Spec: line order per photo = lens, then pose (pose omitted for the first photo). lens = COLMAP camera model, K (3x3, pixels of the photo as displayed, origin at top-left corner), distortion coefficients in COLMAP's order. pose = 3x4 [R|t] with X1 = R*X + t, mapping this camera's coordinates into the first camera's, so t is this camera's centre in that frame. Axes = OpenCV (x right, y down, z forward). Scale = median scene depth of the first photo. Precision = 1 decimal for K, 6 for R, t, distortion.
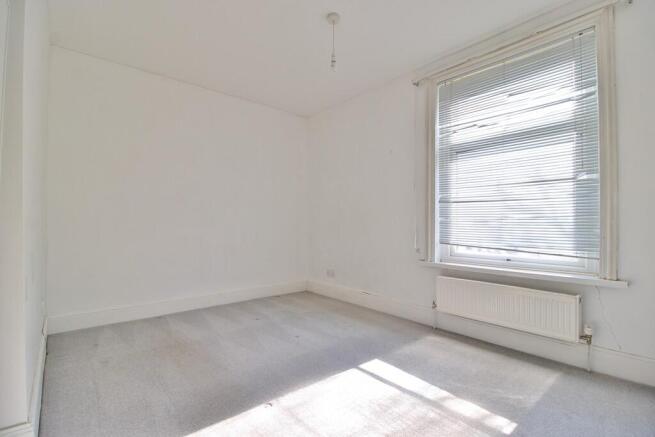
lens RADIAL K [[302.5, 0, 325.9], [0, 302.5, 219.0], [0, 0, 1]] dist [-0.004691, -0.000657]
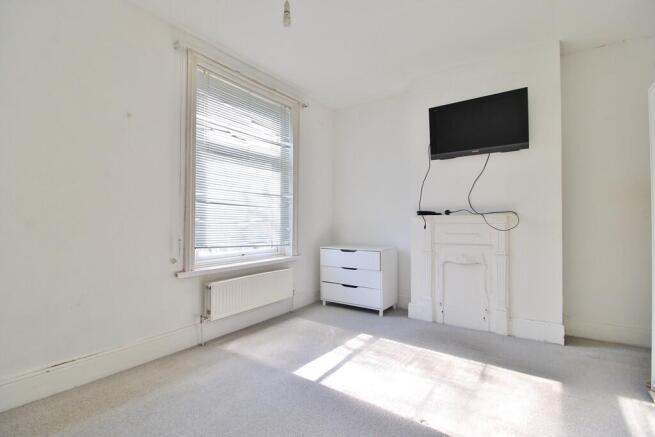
lens RADIAL K [[302.5, 0, 325.7], [0, 302.5, 220.5], [0, 0, 1]] dist [-0.004691, -0.000657]
pose [[-0.239212, -0.002138, 0.970965, -0.710974], [-0.015758, 0.999874, -0.001681, -0.005687], [-0.970839, -0.015702, -0.239216, 1.057993]]
